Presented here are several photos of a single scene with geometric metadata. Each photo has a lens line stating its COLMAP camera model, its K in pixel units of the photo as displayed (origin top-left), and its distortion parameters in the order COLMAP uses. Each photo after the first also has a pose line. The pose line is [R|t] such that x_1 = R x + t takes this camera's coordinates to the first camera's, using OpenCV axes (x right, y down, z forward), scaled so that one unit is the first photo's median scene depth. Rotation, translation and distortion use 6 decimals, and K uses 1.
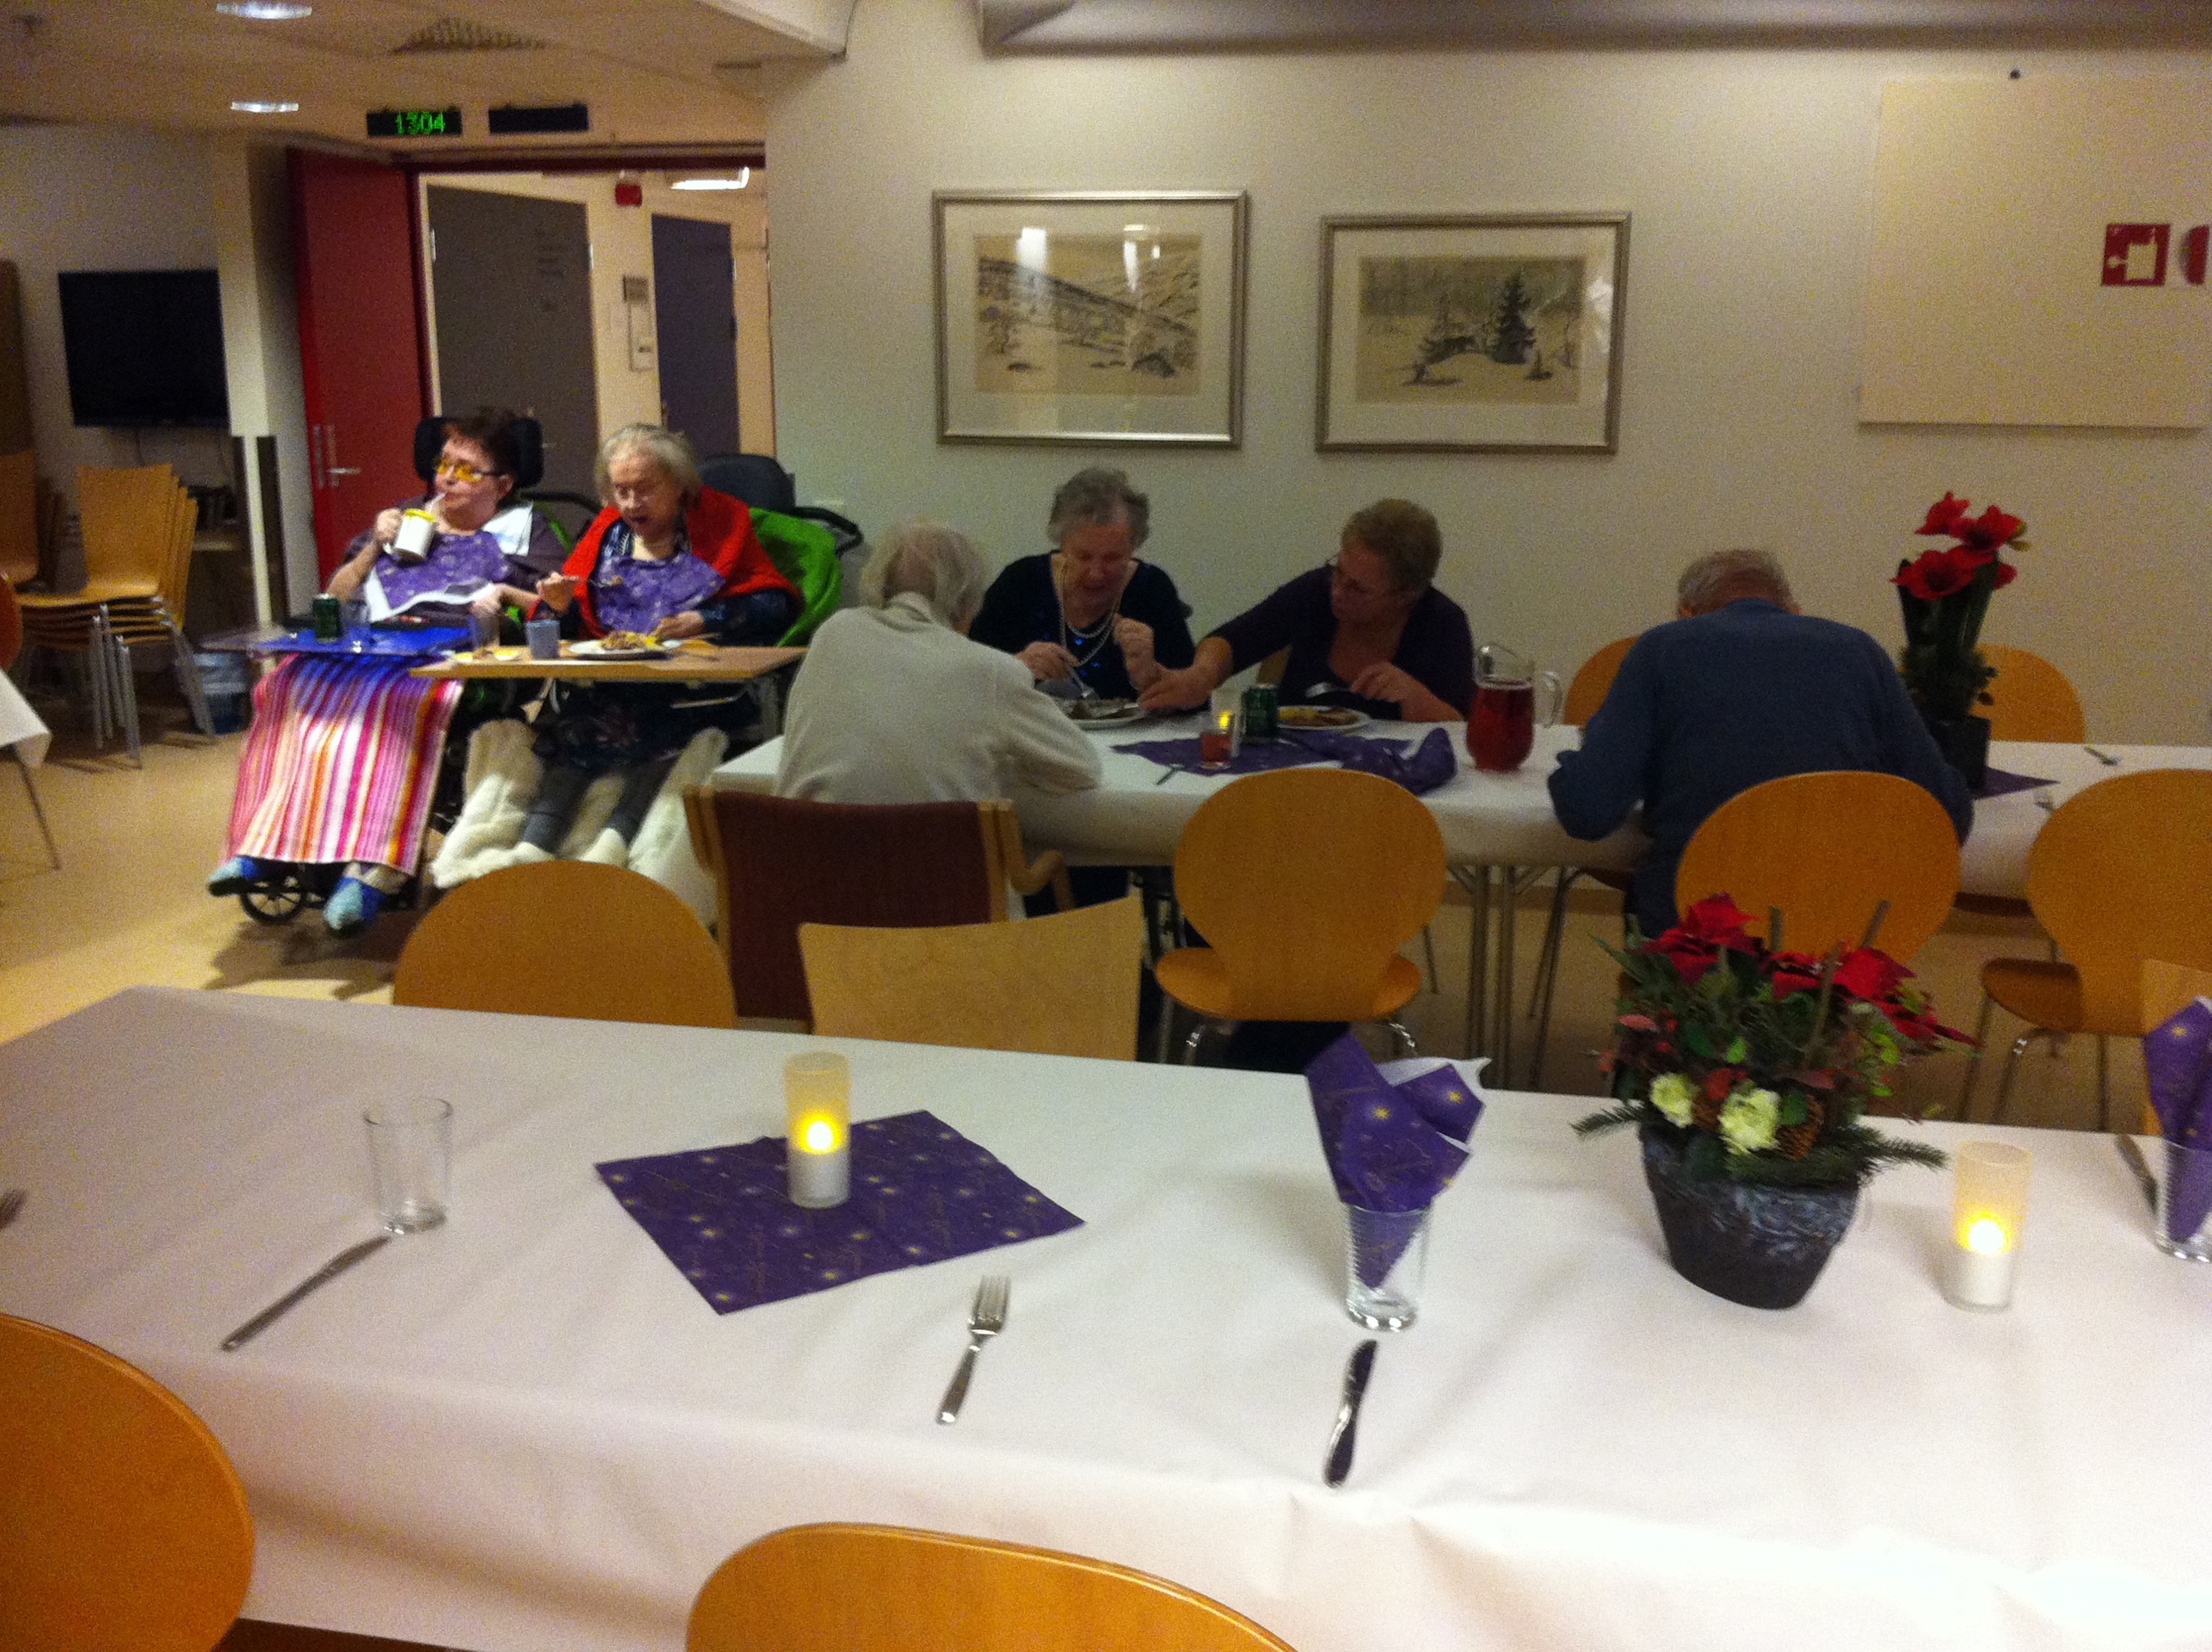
lens RADIAL K [[2246.4, 0, 1106.7], [0, 2246.4, 828.8], [0, 0, 1]] dist [-0.008384, 0.000000]
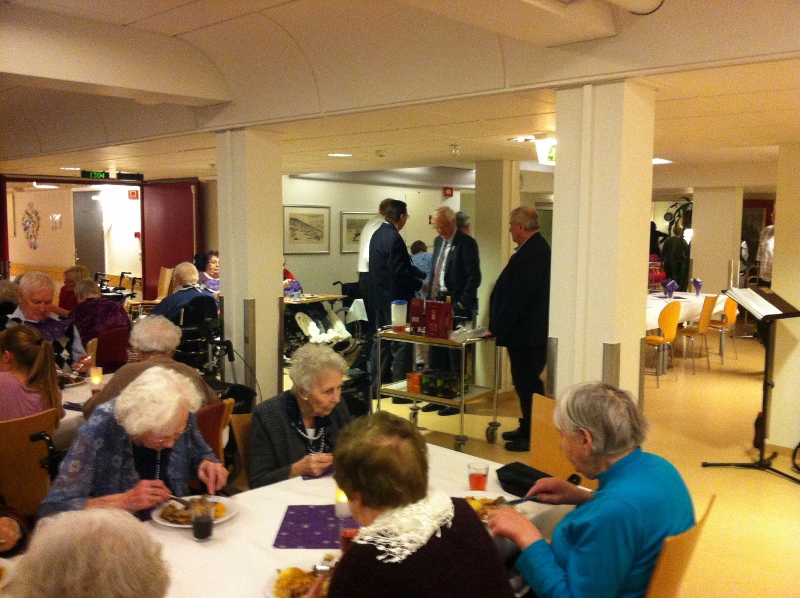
lens RADIAL K [[812.4, 0, 399.7], [0, 812.4, 299.5], [0, 0, 1]] dist [-0.008384, 0.000000]
pose [[0.503363, -0.077561, 0.860587, -1.480917], [0.175717, 0.984340, -0.014063, -0.010393], [-0.846020, 0.158298, 0.509110, -0.079403]]
